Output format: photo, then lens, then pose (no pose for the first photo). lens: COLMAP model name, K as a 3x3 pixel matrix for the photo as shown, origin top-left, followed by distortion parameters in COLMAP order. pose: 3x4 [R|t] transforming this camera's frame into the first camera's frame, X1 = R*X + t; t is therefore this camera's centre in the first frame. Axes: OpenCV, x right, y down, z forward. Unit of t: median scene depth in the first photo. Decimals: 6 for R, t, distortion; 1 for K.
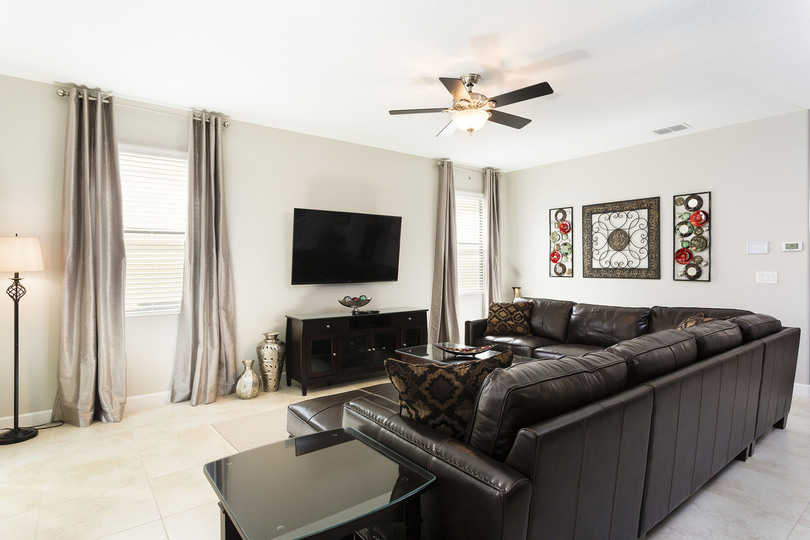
lens RADIAL K [[434.3, 0, 403.4], [0, 434.3, 269.0], [0, 0, 1]] dist [-0.002280, -0.000140]
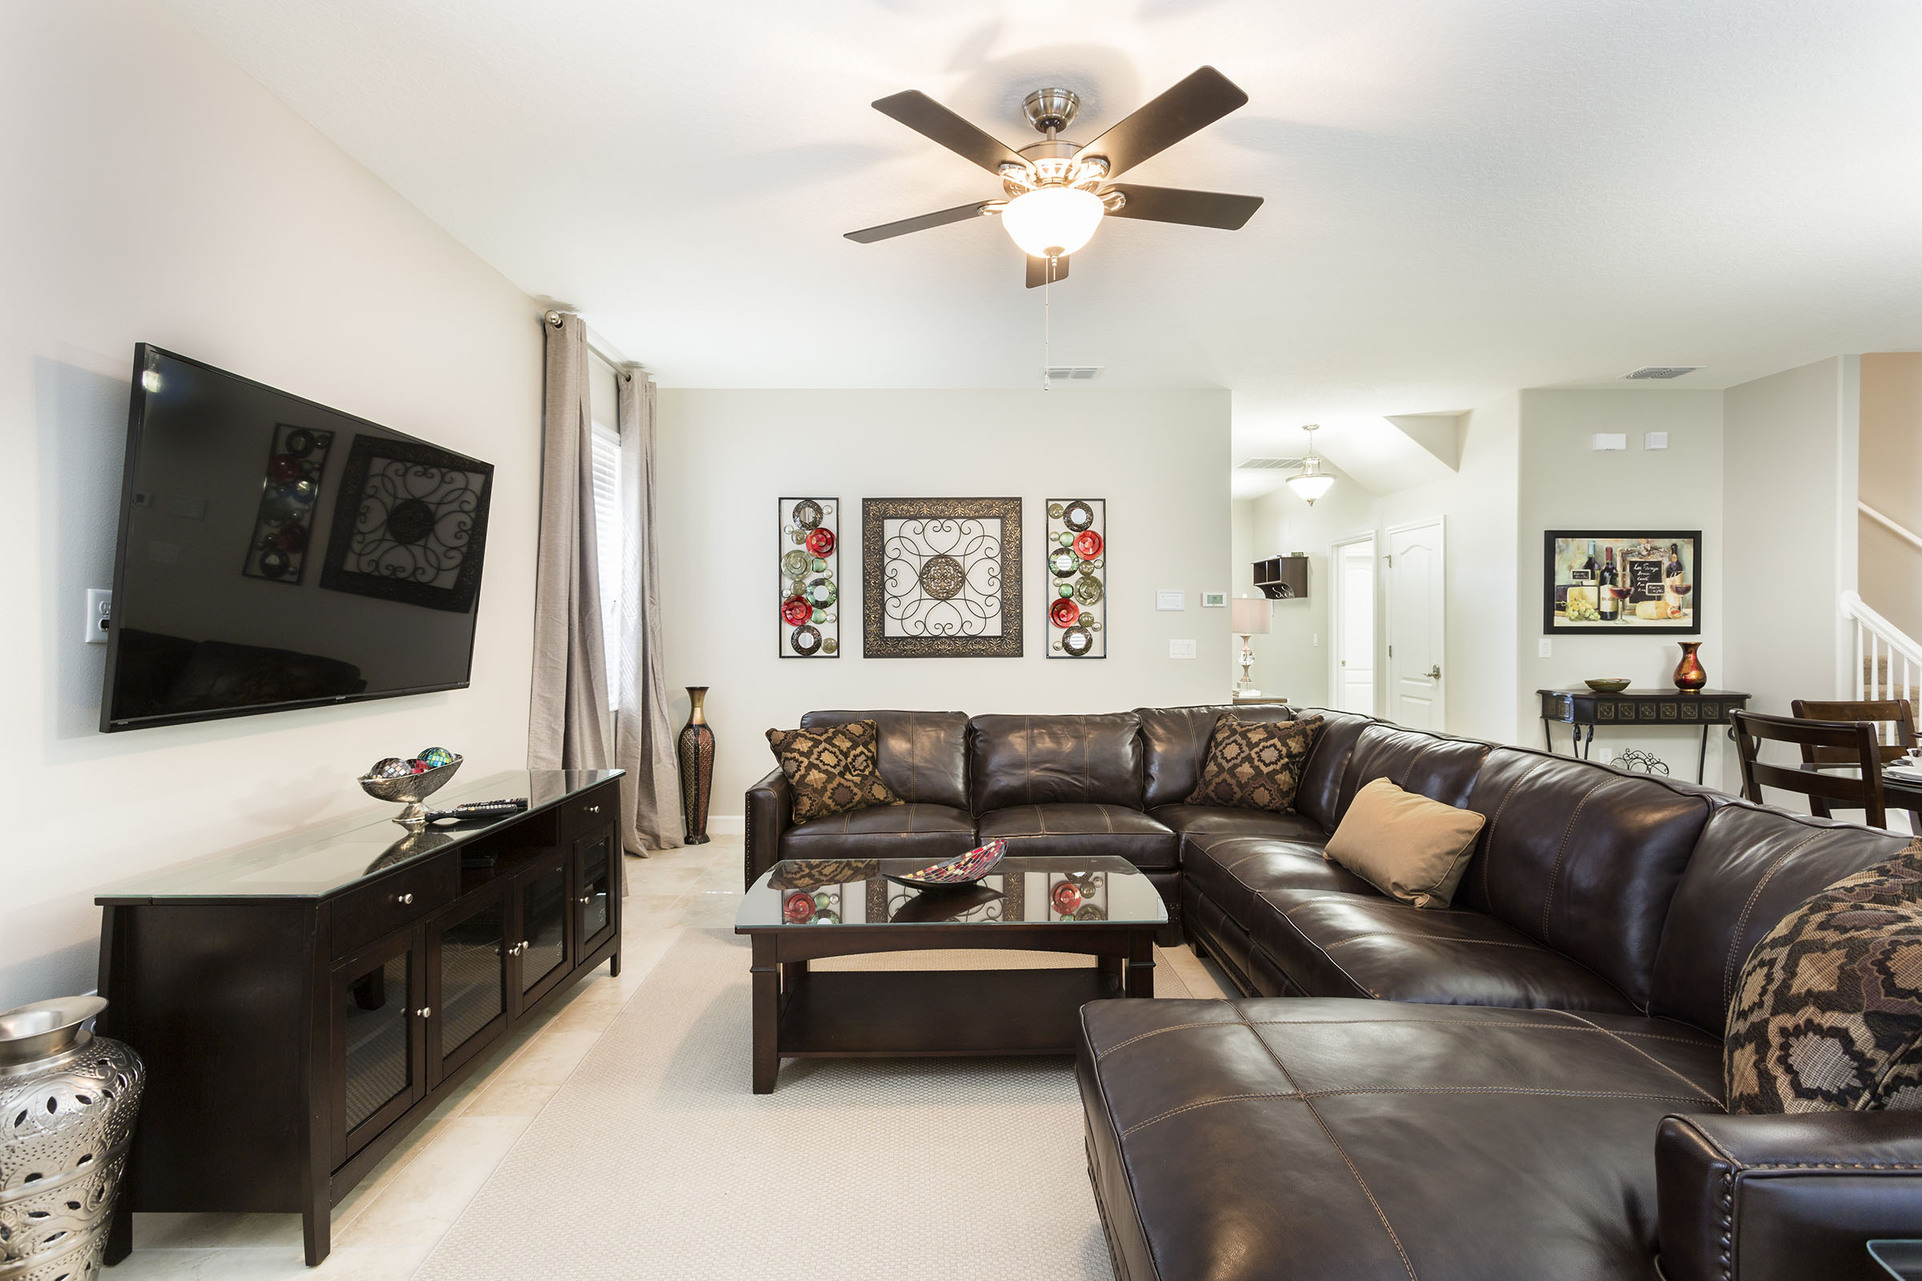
lens RADIAL K [[921.7, 0, 965.8], [0, 921.7, 631.9], [0, 0, 1]] dist [0.012203, 0.001283]
pose [[0.592428, -0.003875, 0.805614, -0.327893], [0.011331, 0.999930, -0.003523, -0.002831], [-0.805544, 0.011215, 0.592430, 0.392510]]
